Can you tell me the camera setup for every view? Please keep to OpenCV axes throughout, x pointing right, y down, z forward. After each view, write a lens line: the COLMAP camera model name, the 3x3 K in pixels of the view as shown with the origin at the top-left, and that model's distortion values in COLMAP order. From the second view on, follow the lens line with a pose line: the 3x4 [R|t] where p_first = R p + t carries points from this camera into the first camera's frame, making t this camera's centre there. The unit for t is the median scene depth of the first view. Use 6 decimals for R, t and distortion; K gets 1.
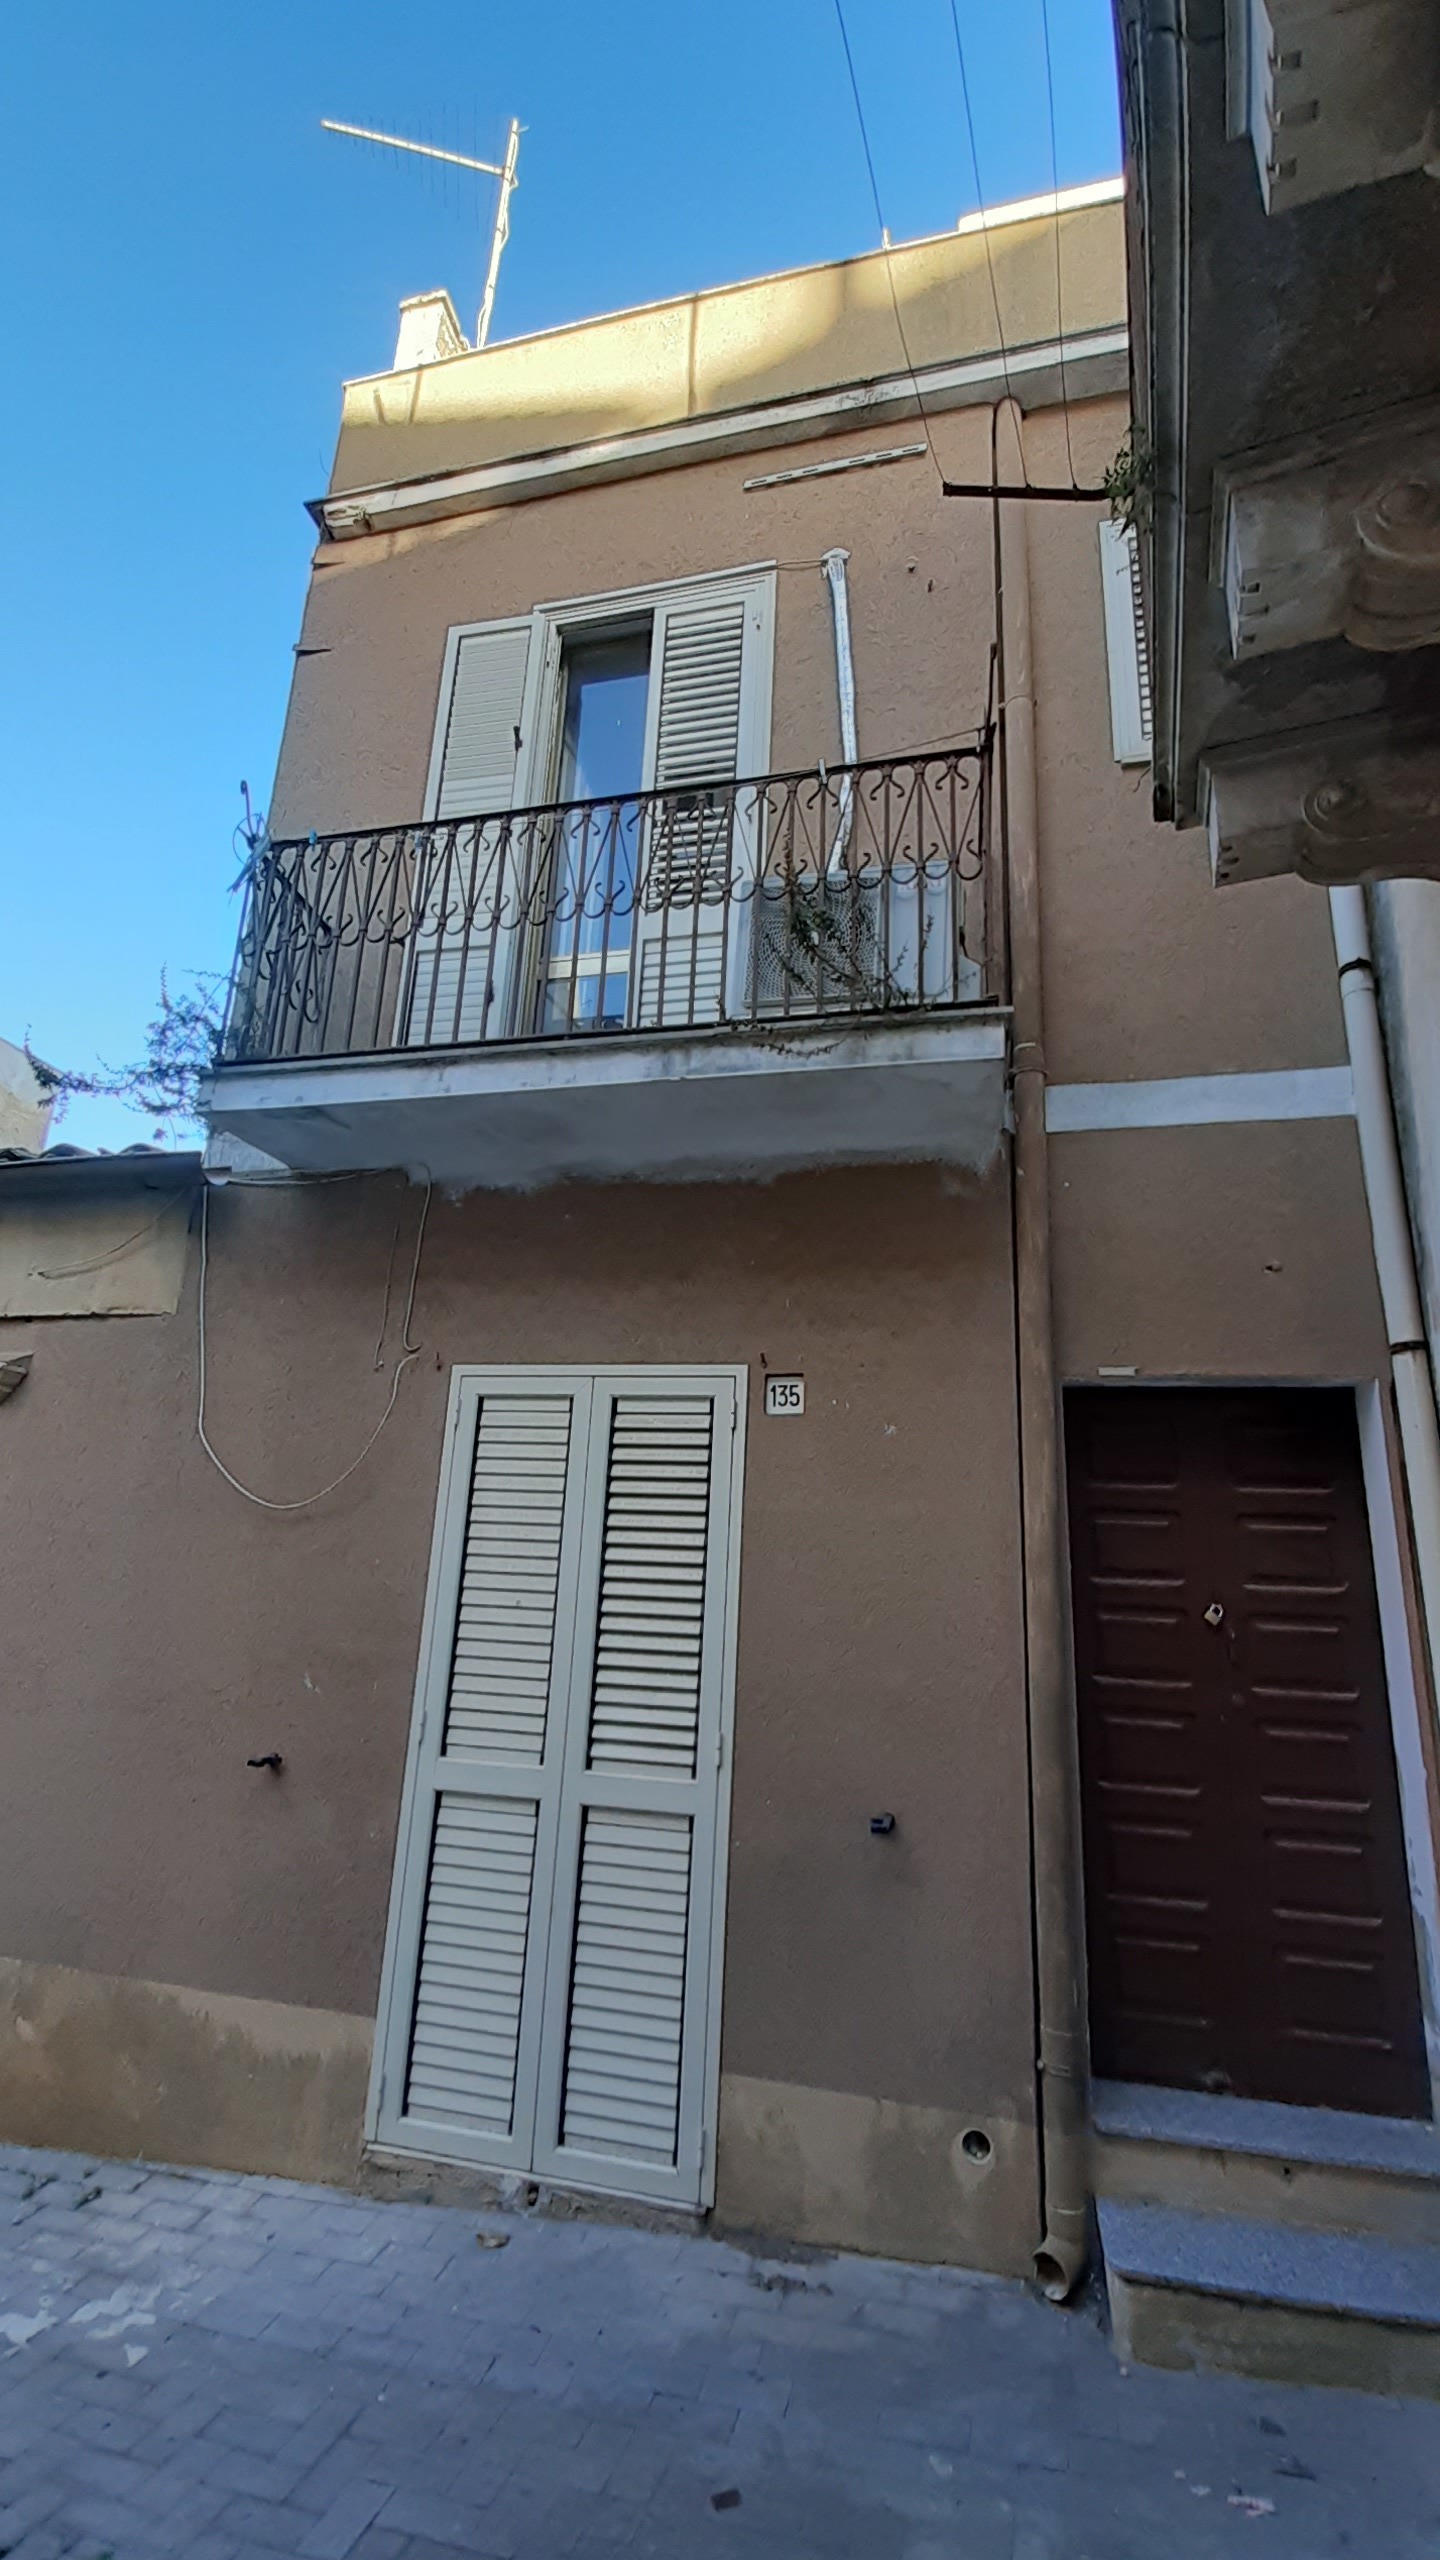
lens RADIAL K [[1015.4, 0, 735.7], [0, 1015.4, 1312.1], [0, 0, 1]] dist [0.016602, -0.013248]
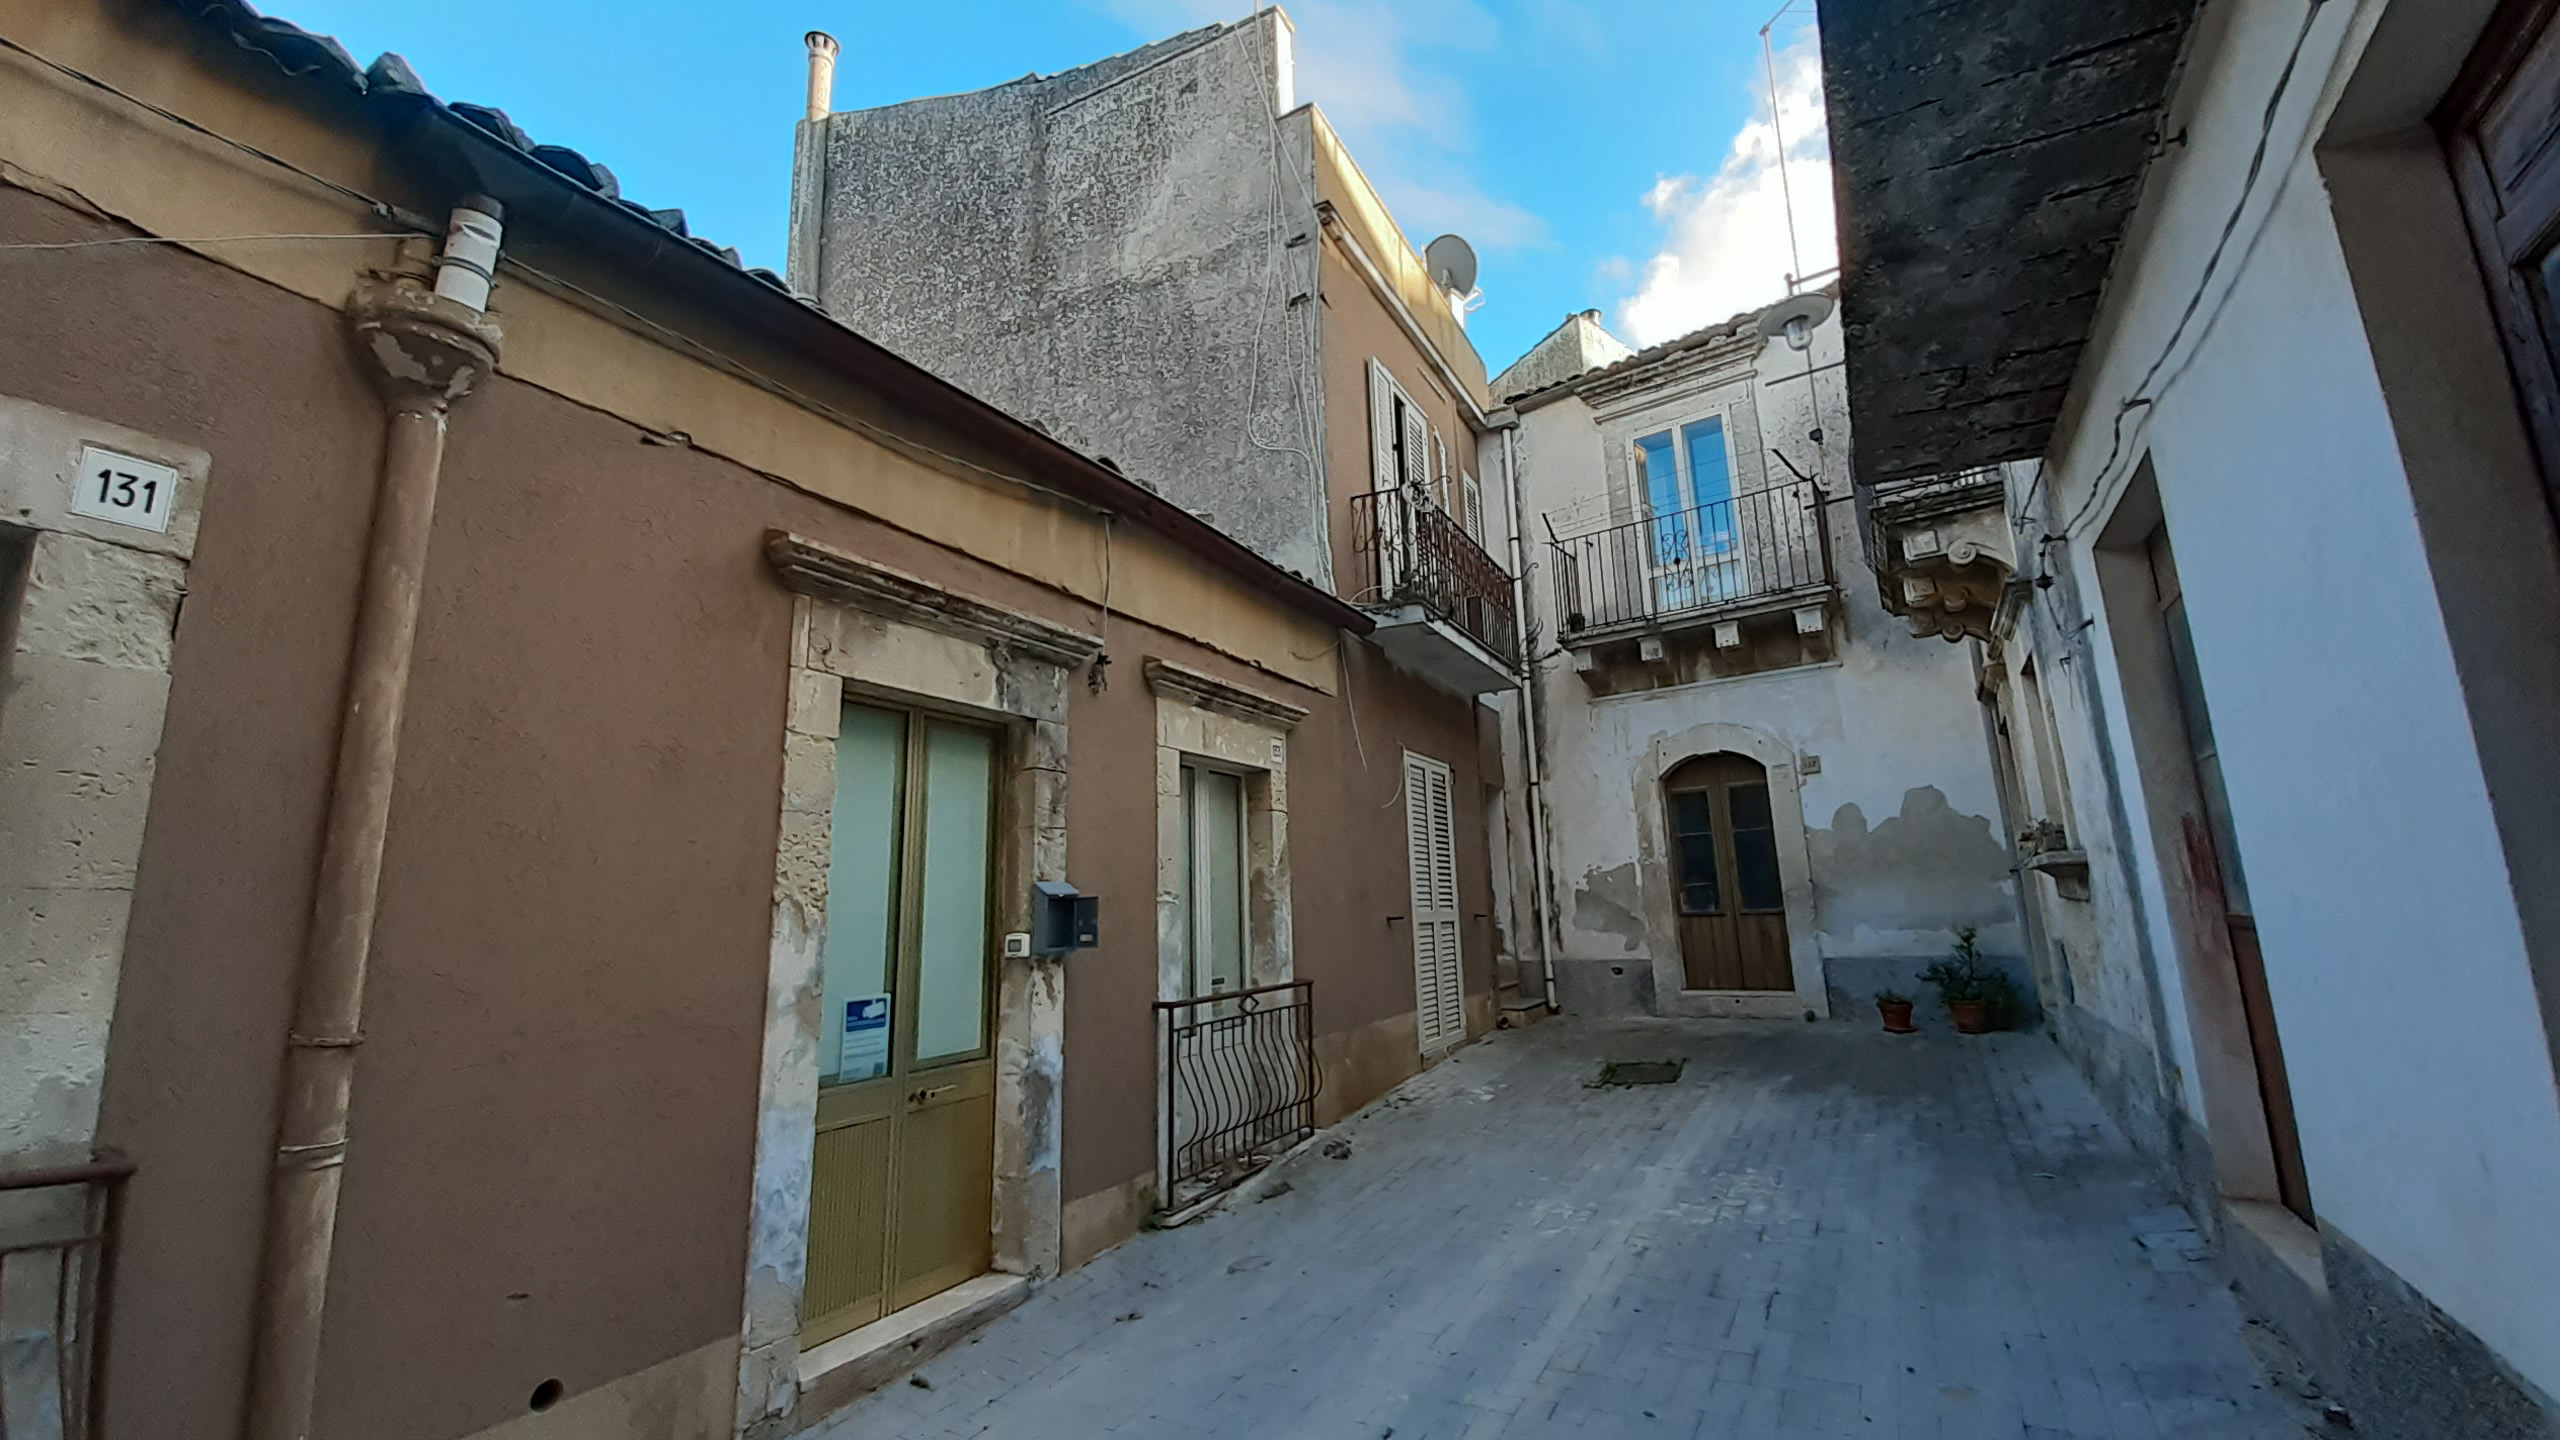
lens RADIAL K [[1015.4, 0, 1319.8], [0, 1015.4, 698.3], [0, 0, 1]] dist [0.016602, -0.013248]
pose [[0.237137, 0.151743, 0.959552, -2.840123], [-0.199959, 0.974200, -0.104643, 0.244525], [-0.950675, -0.167057, 0.261361, 0.682710]]
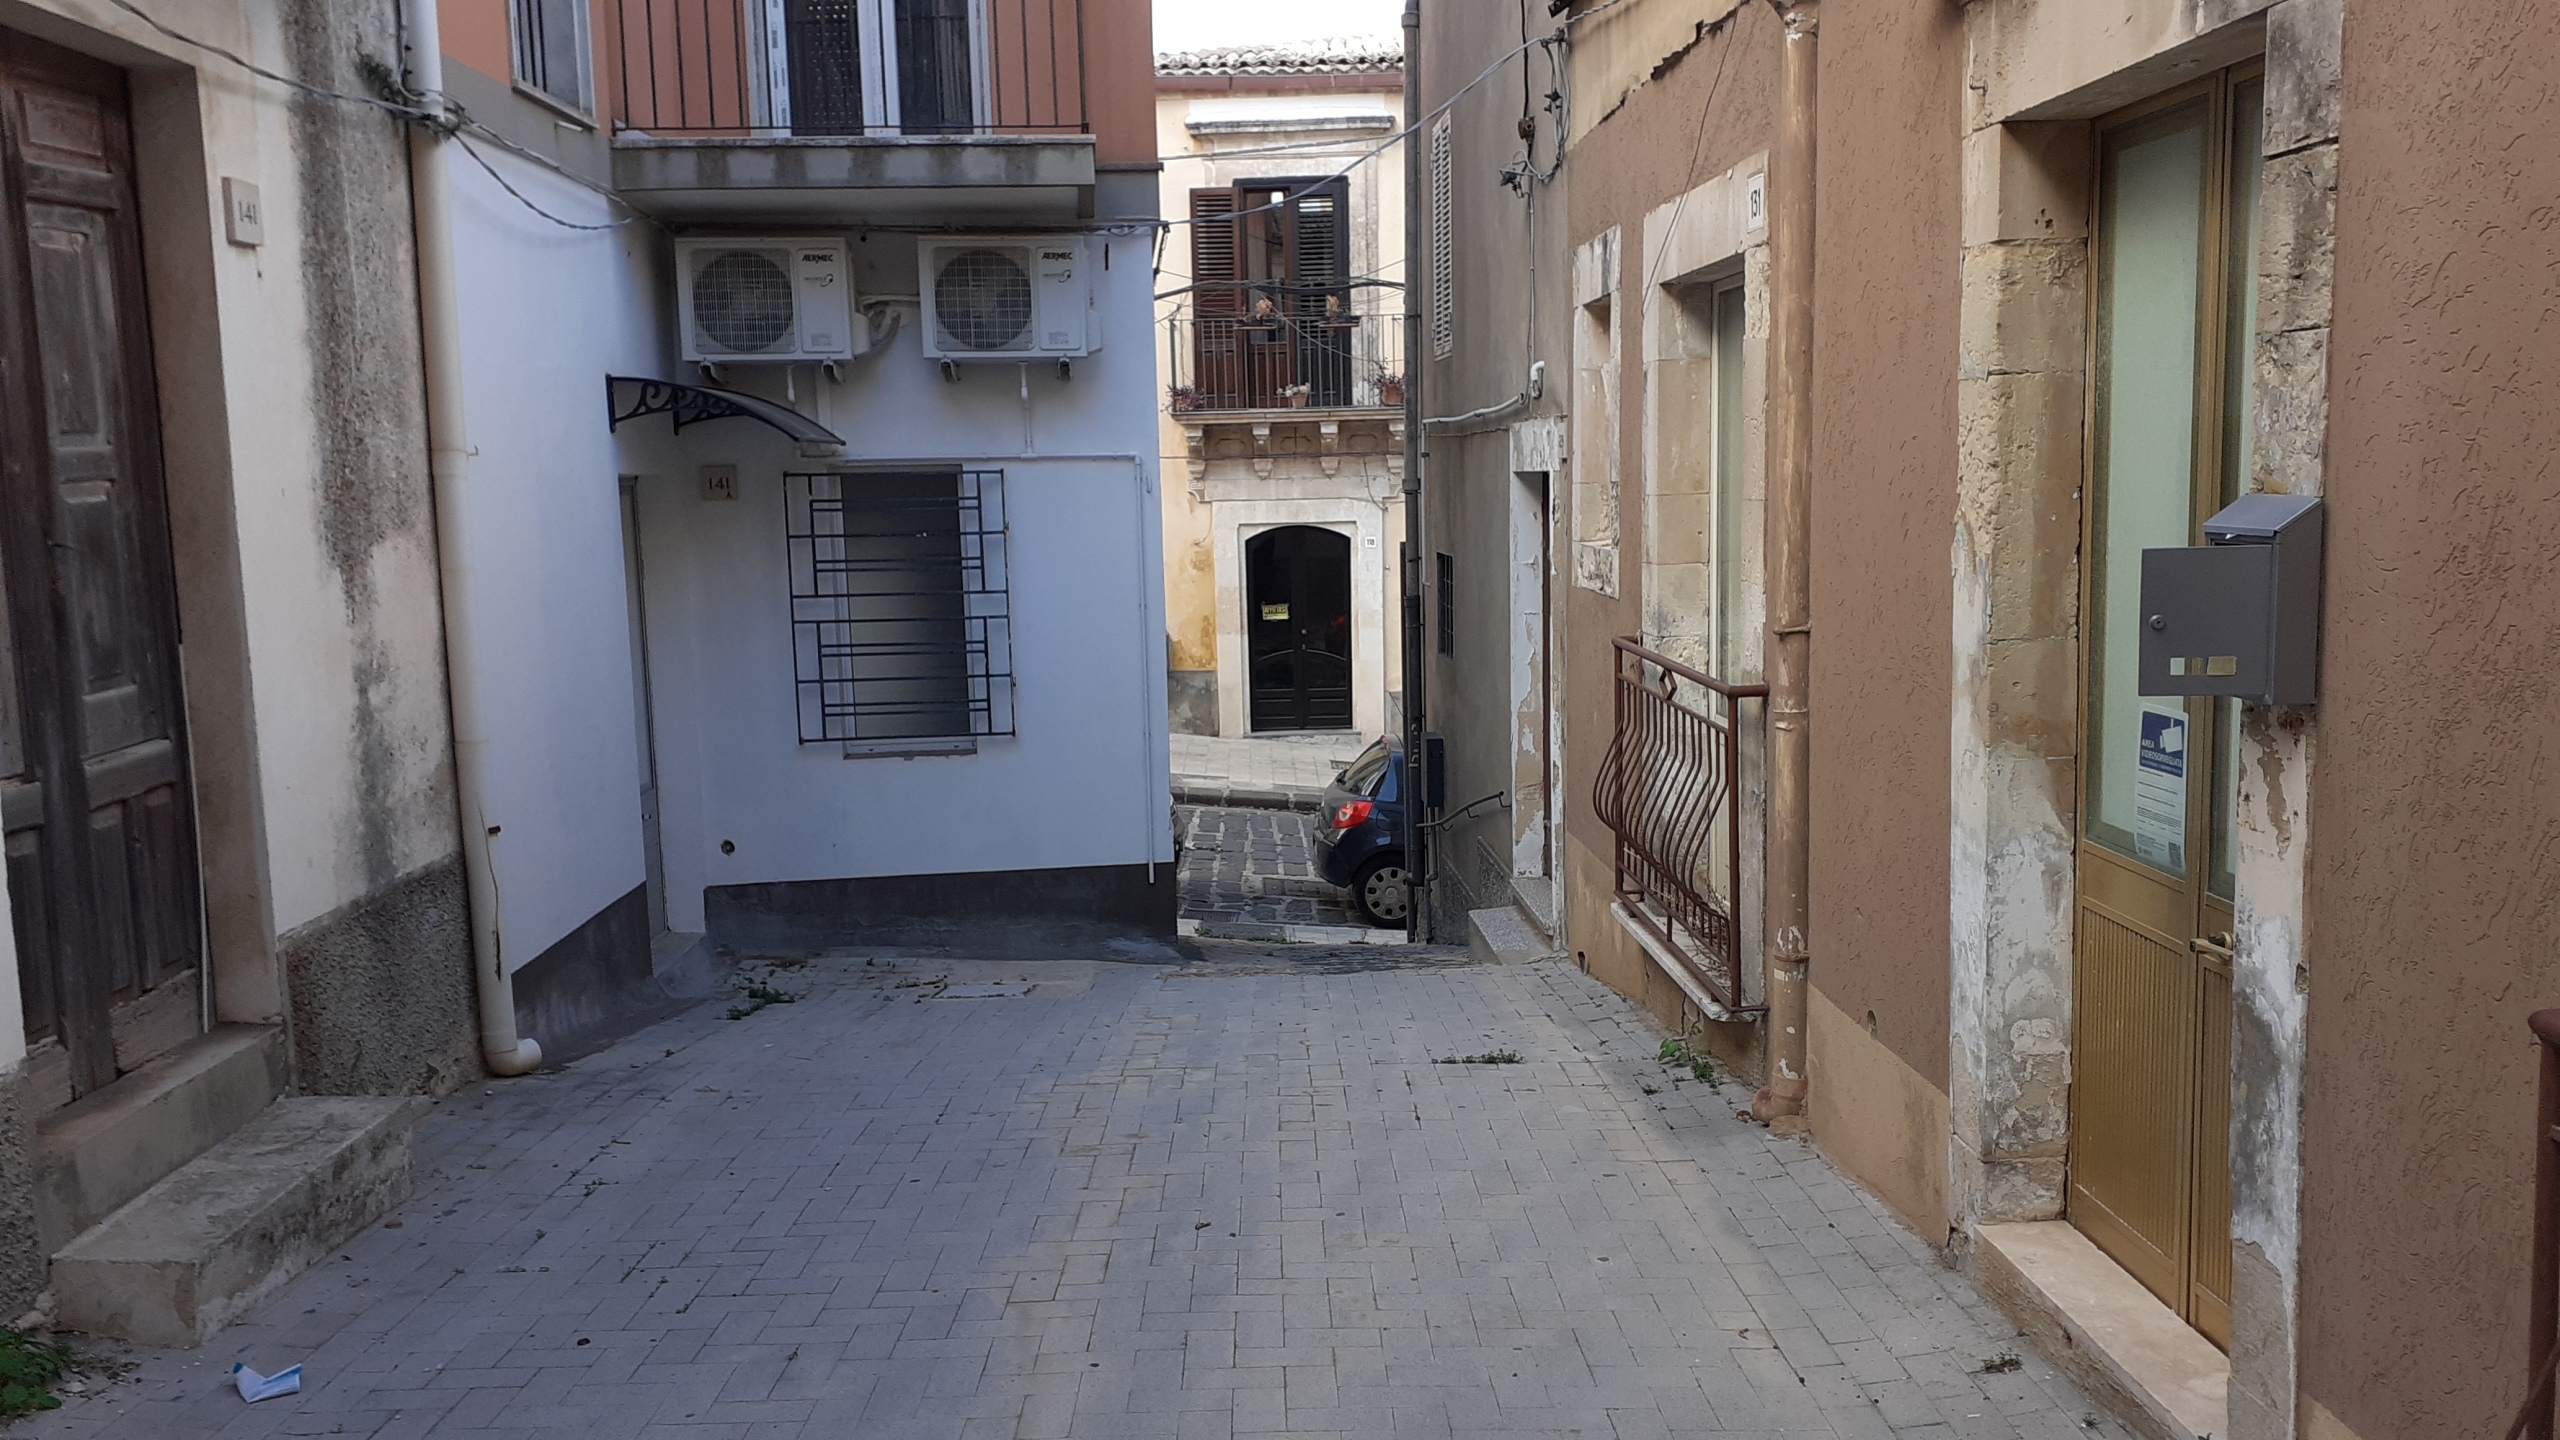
lens RADIAL K [[2058.6, 0, 1335.1], [0, 2058.6, 732.2], [0, 0, 1]] dist [0.000389, -0.002914]
pose [[0.299239, 0.074842, -0.951238, -0.814919], [0.279079, 0.946460, 0.162259, 0.245031], [0.912453, -0.314025, 0.262331, 0.671512]]
